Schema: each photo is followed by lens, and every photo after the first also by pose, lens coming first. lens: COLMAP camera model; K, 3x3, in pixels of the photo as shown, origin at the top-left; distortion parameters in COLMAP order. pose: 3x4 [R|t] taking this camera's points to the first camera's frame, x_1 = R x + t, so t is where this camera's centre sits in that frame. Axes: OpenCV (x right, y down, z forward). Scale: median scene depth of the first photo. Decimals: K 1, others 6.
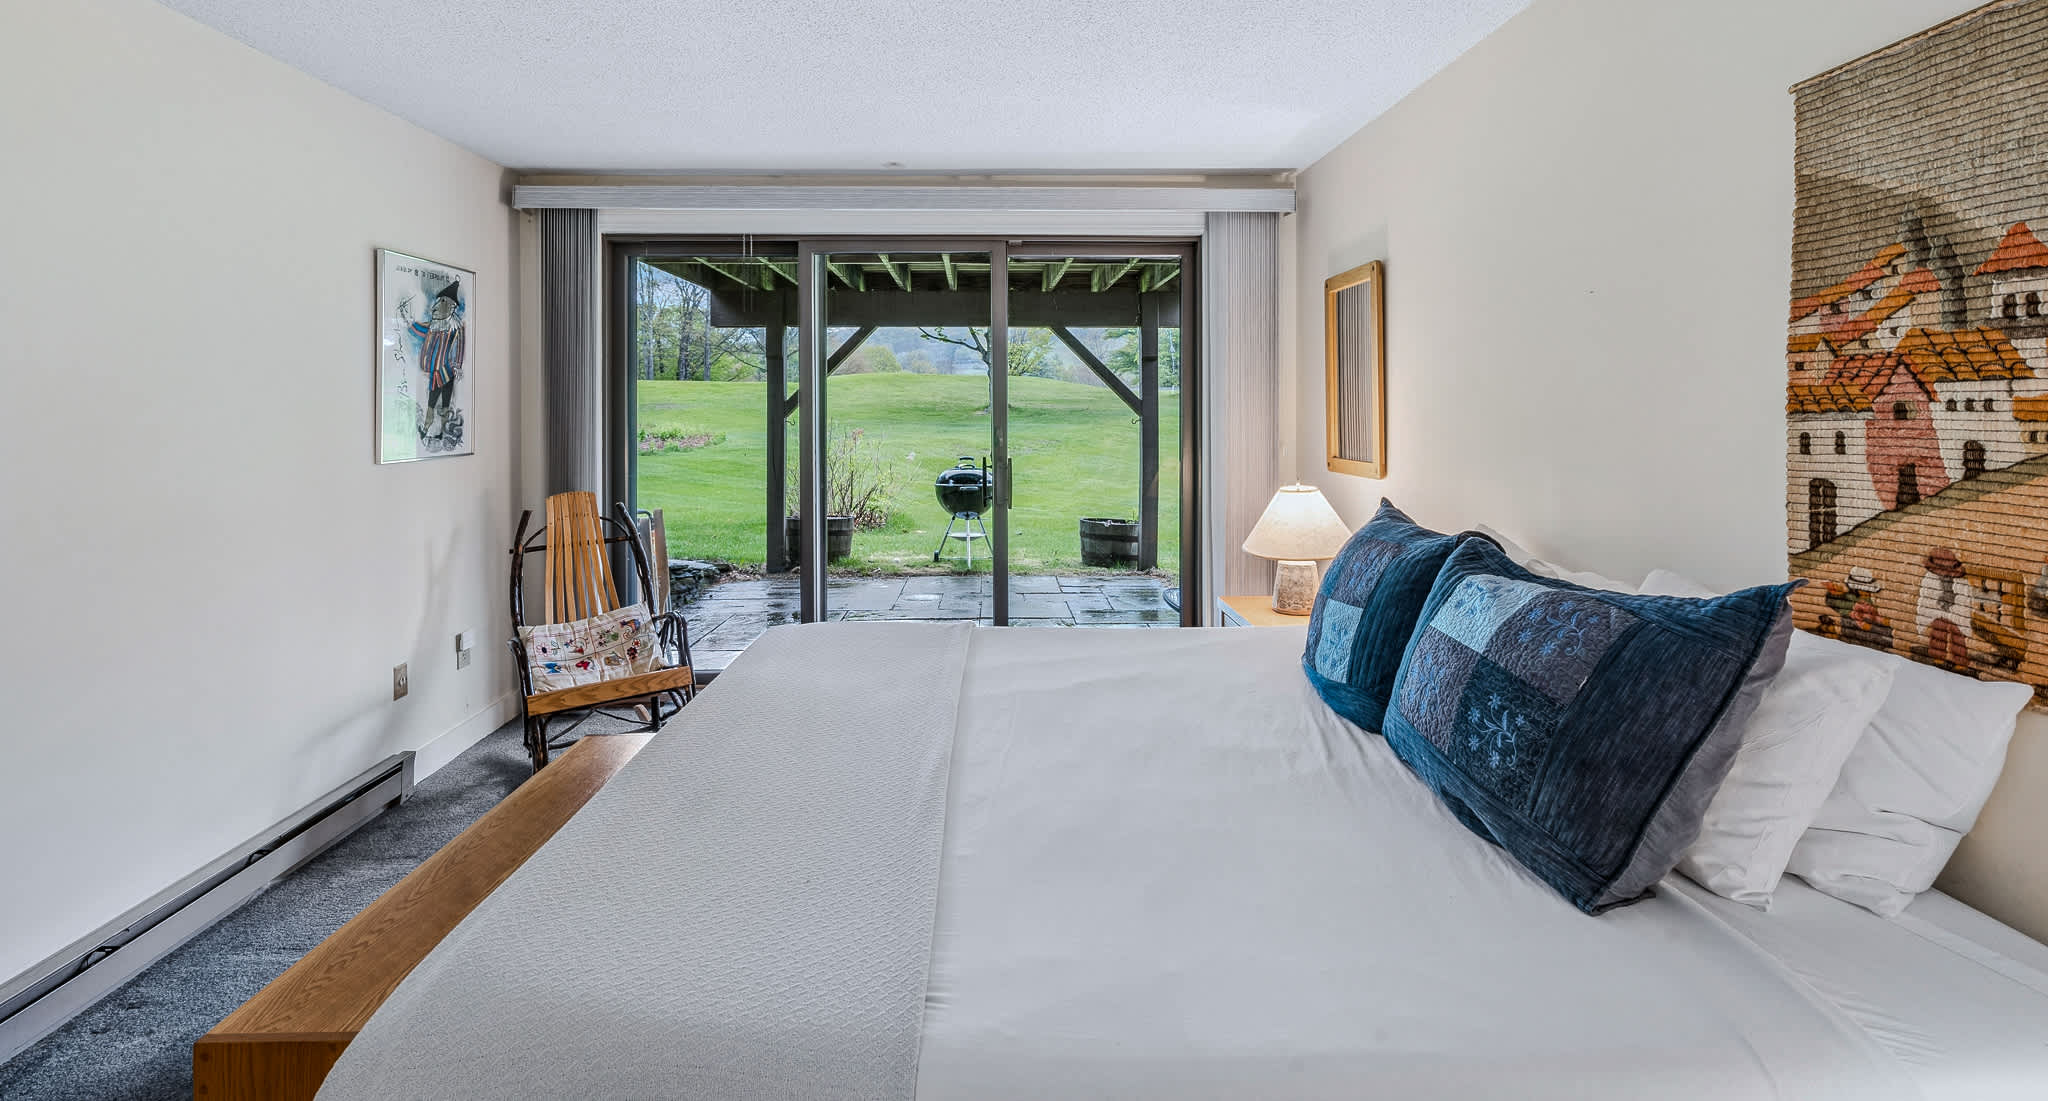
lens RADIAL K [[929.2, 0, 1017.7], [0, 929.2, 408.6], [0, 0, 1]] dist [-0.001491, 0.001325]
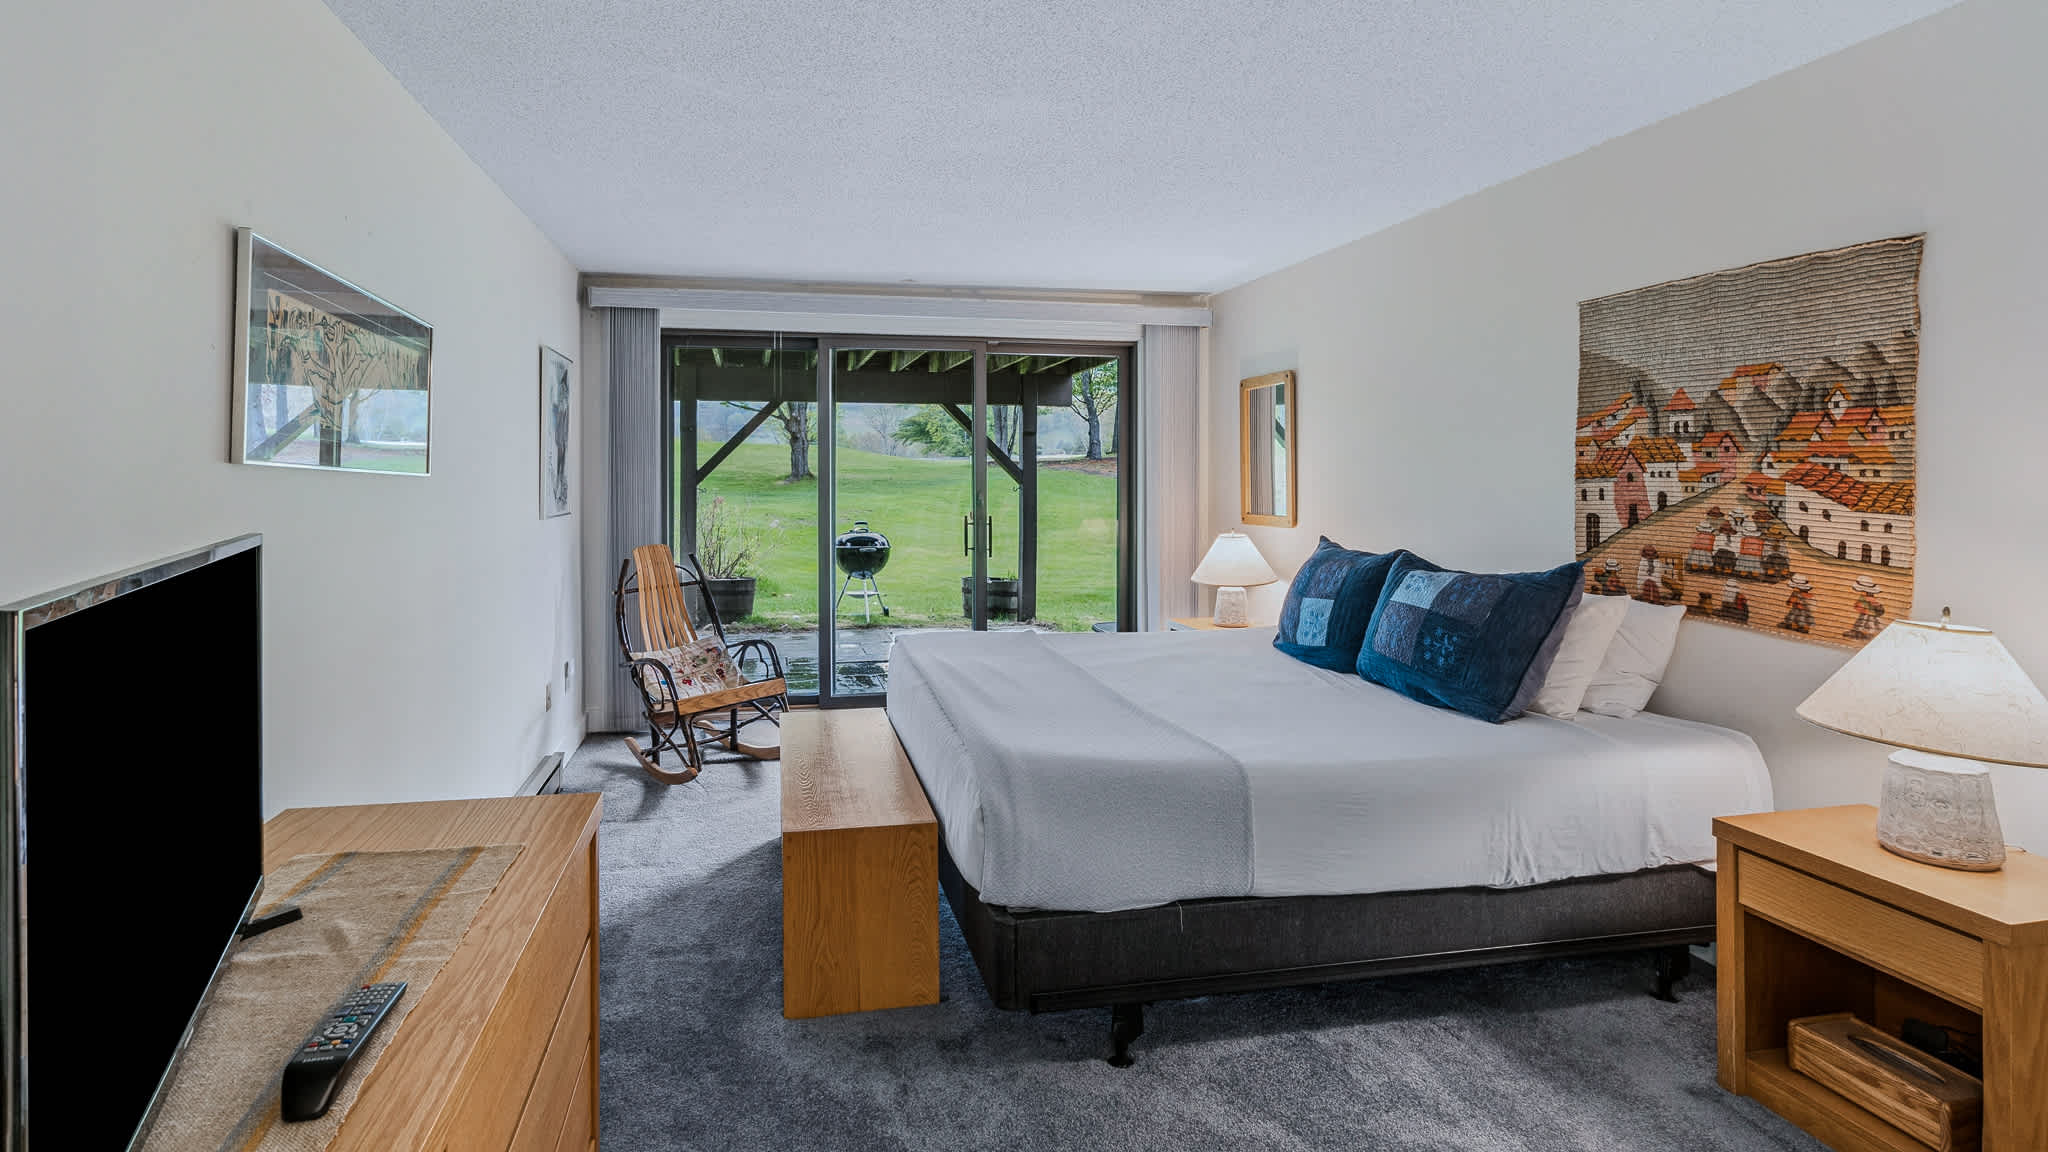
lens RADIAL K [[969.5, 0, 938.3], [0, 969.5, 476.3], [0, 0, 1]] dist [0.001351, -0.000285]
pose [[0.988326, 0.002687, 0.152331, -0.788304], [-0.002303, 0.999994, -0.002698, 0.009123], [-0.152338, 0.002316, 0.988326, -0.785003]]
